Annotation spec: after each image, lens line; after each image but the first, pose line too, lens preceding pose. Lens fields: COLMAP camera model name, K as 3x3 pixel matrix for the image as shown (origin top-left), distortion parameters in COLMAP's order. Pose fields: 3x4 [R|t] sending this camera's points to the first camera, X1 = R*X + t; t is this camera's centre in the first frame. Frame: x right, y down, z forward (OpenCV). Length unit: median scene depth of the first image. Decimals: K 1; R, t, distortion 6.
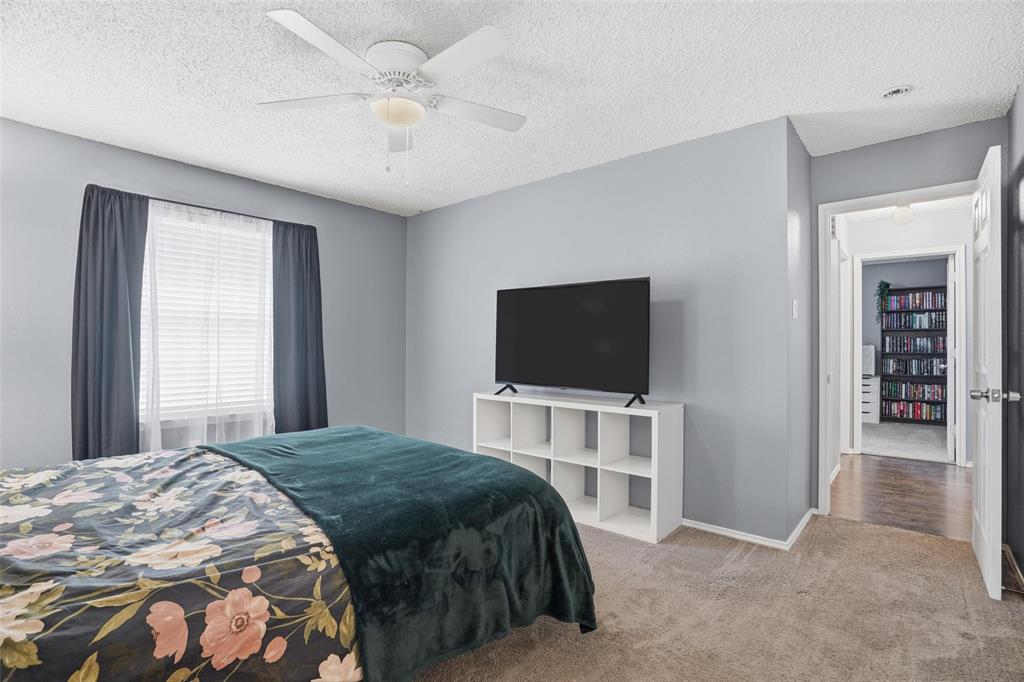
lens RADIAL K [[483.3, 0, 513.0], [0, 483.3, 342.3], [0, 0, 1]] dist [-0.051544, 0.018443]
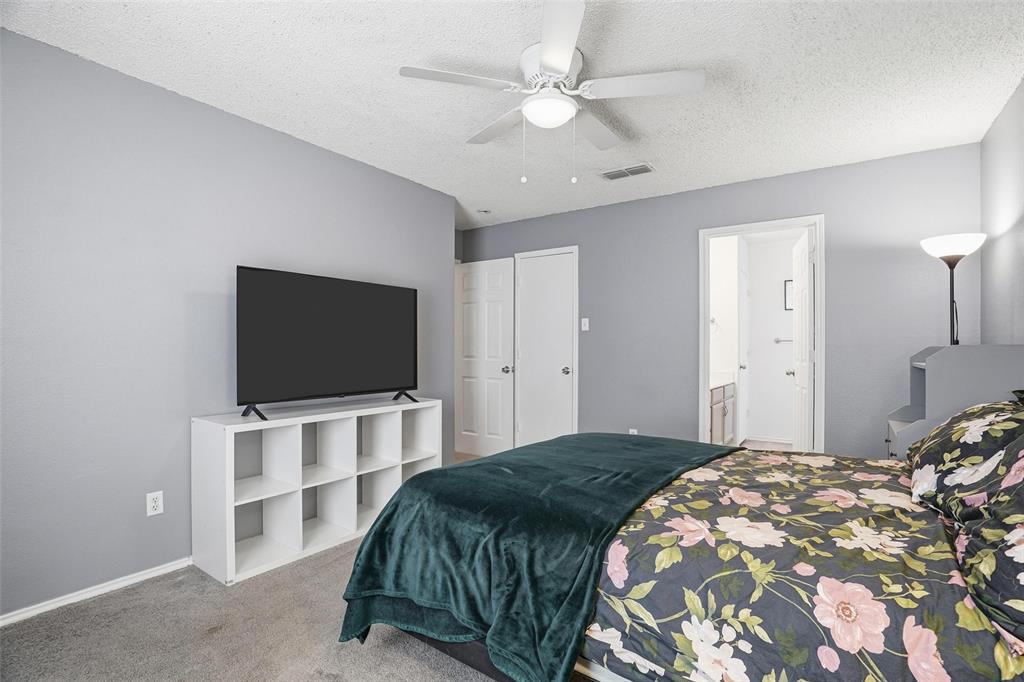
lens RADIAL K [[483.3, 0, 513.8], [0, 483.3, 344.7], [0, 0, 1]] dist [-0.051544, 0.018443]
pose [[-0.109572, -0.001531, 0.993978, -0.879206], [-0.009055, 0.999959, 0.000542, -0.003281], [-0.993938, -0.008941, -0.109582, 0.863248]]
